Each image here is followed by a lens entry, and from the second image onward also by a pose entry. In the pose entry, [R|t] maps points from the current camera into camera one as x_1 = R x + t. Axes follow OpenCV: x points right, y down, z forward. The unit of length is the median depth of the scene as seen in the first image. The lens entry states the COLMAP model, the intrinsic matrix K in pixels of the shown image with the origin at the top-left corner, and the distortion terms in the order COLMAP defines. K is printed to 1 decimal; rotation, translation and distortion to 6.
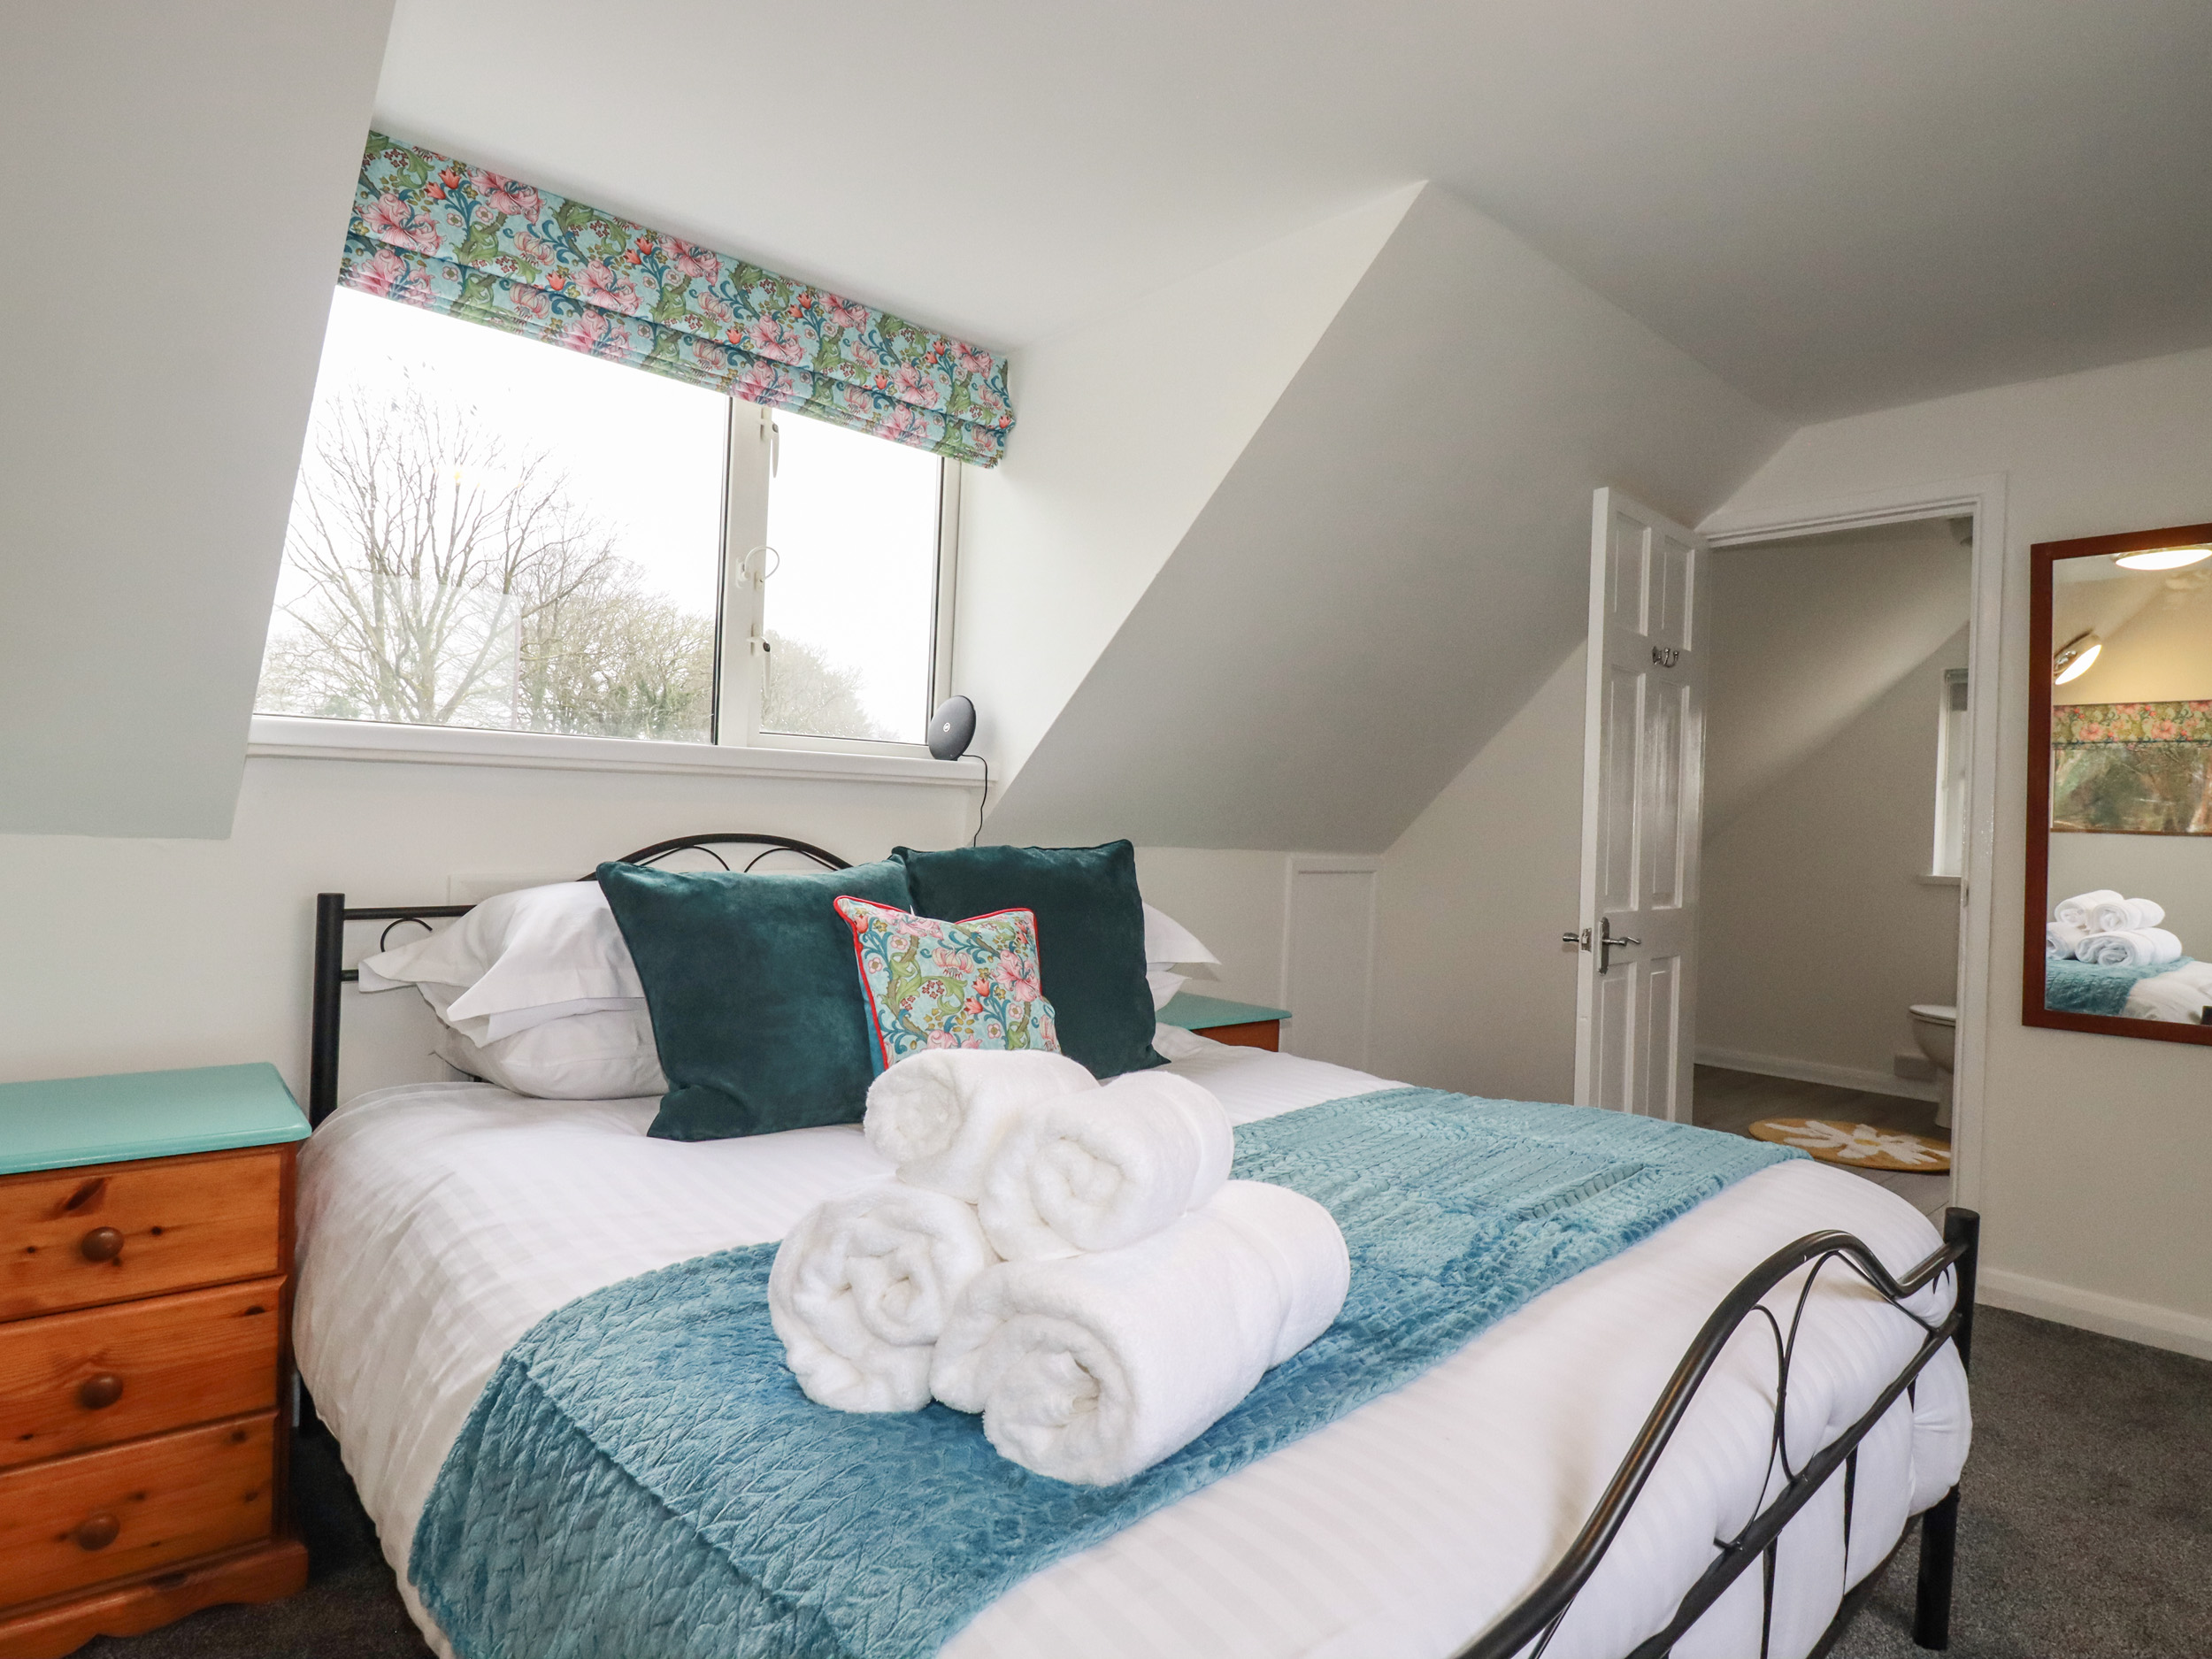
lens RADIAL K [[1229.3, 0, 1111.4], [0, 1229.3, 823.1], [0, 0, 1]] dist [0.003680, -0.014470]
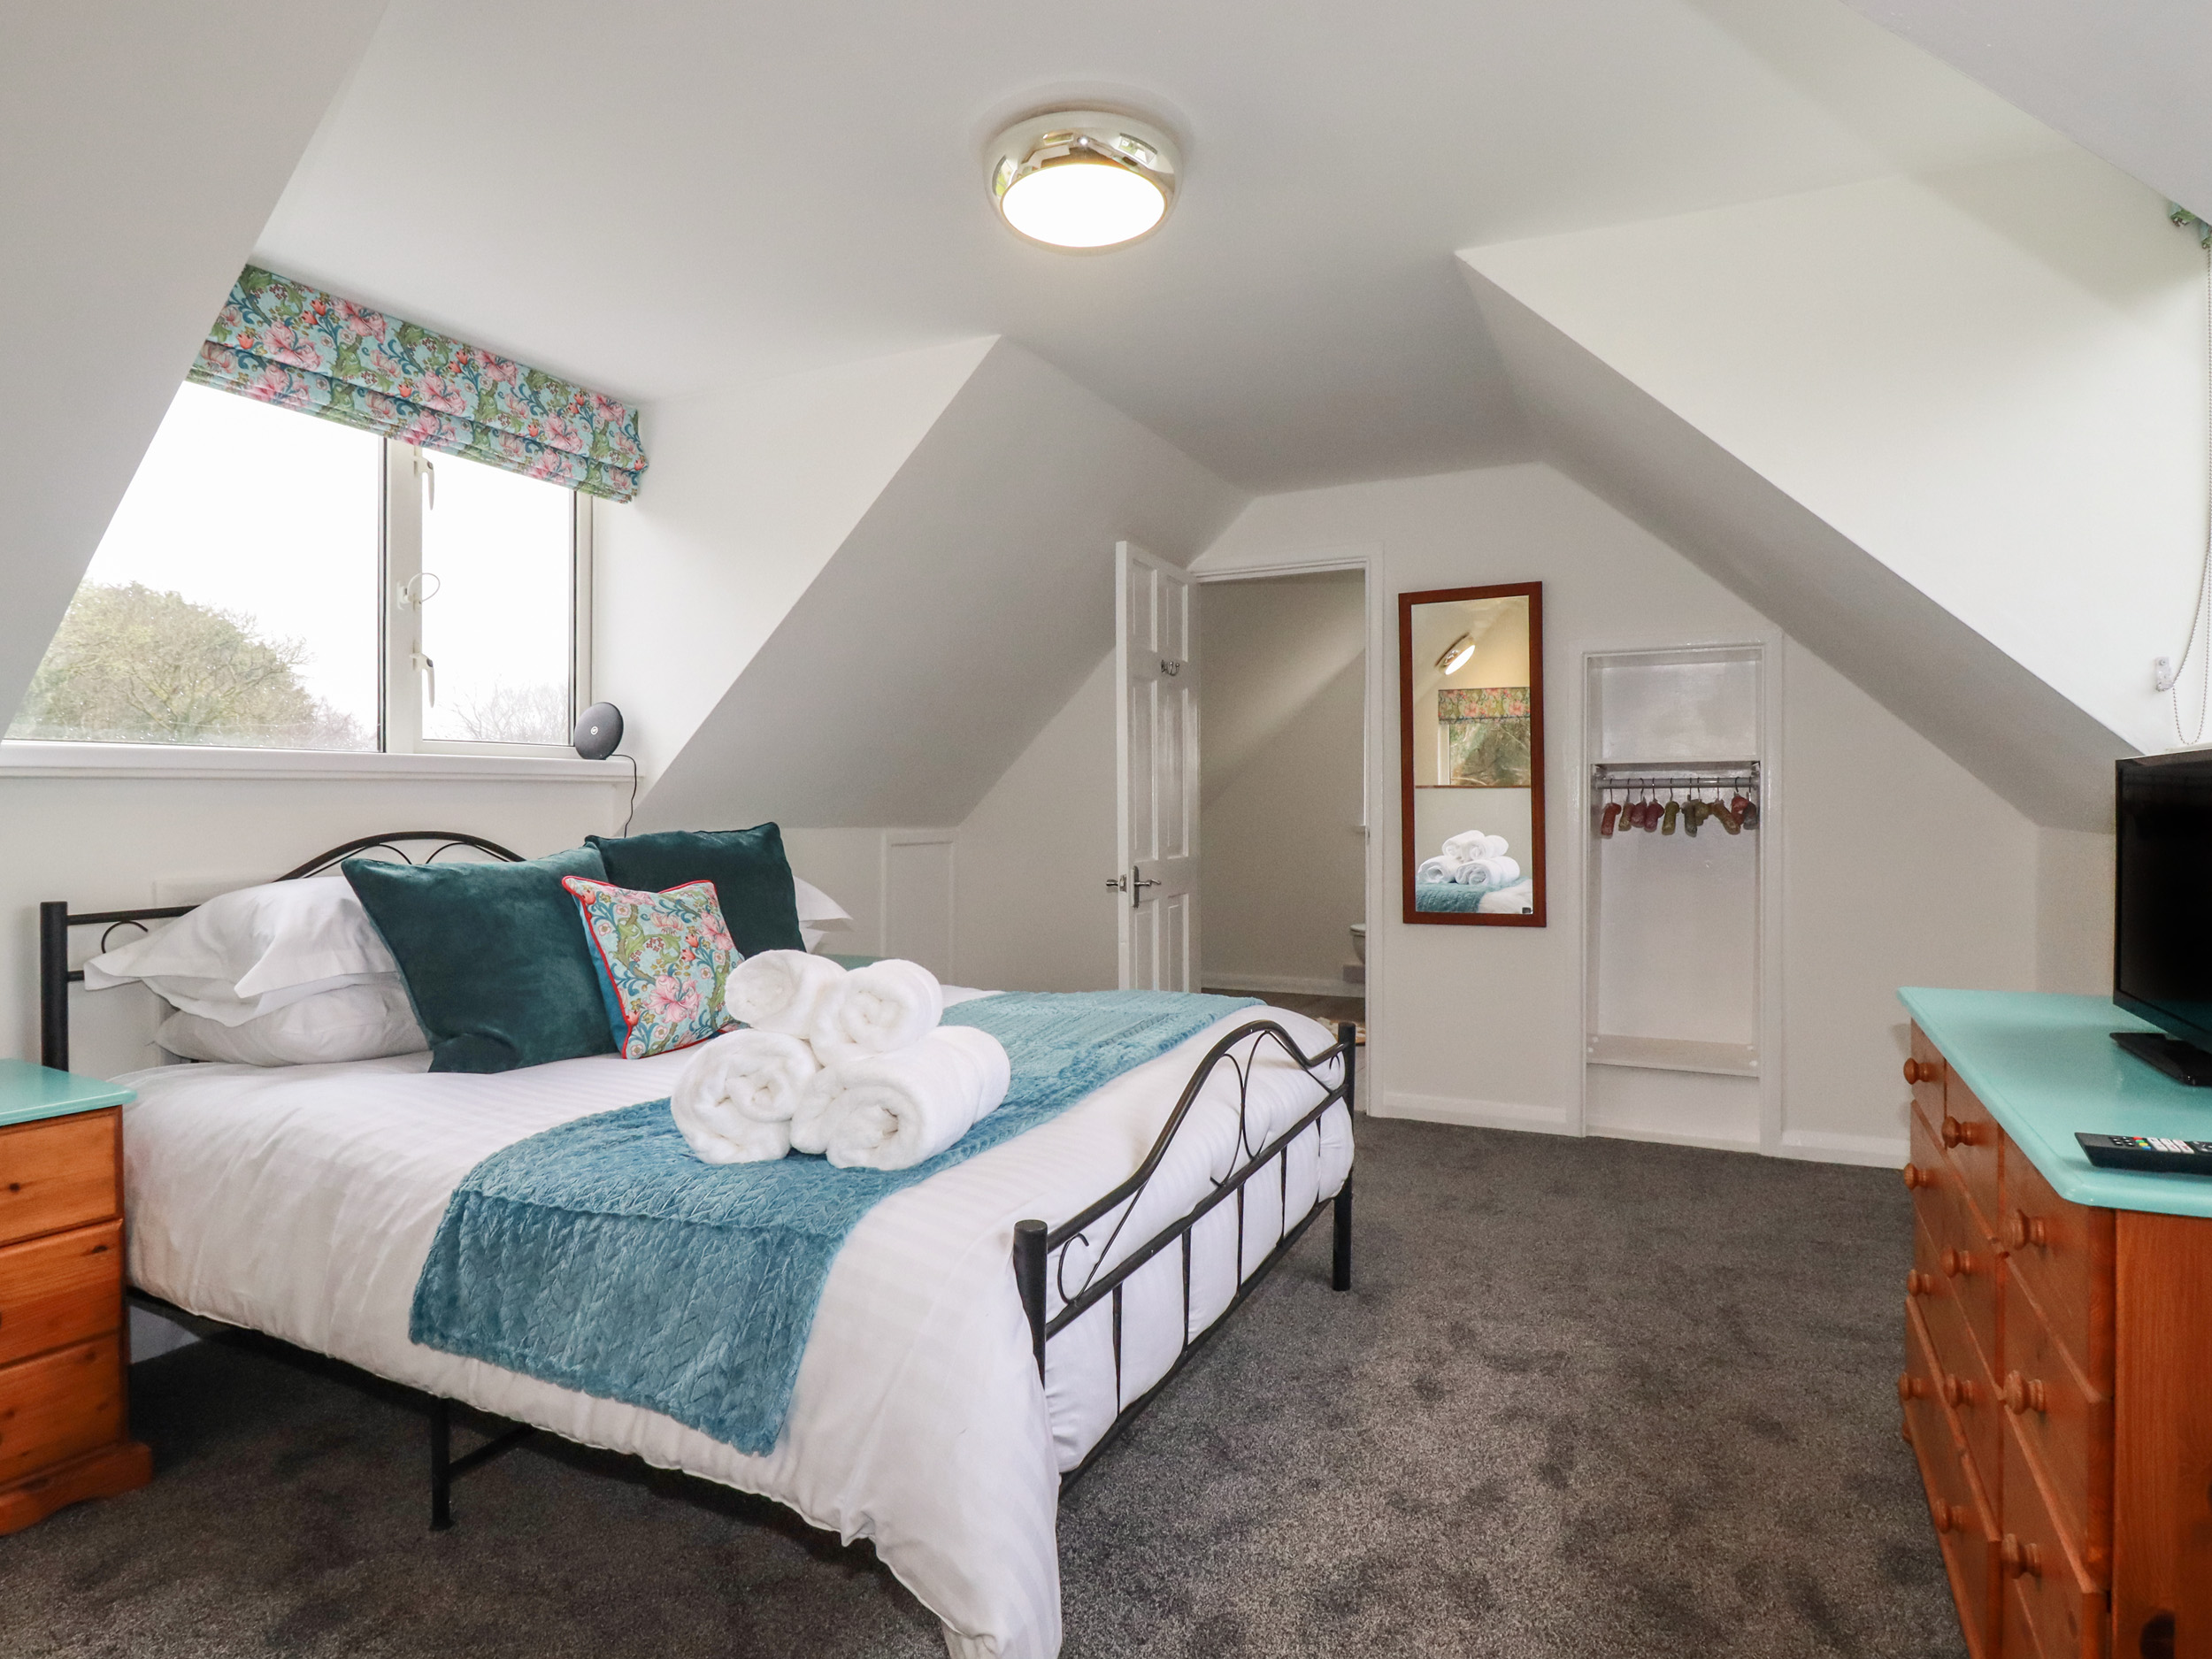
lens RADIAL K [[1174.1, 0, 1106.0], [0, 1174.1, 829.5], [0, 0, 1]] dist [0.004063, -0.017299]
pose [[0.933714, -0.045145, 0.355161, -0.128934], [0.036802, 0.998866, 0.030217, -0.003414], [-0.356122, -0.015143, 0.934317, -0.289817]]
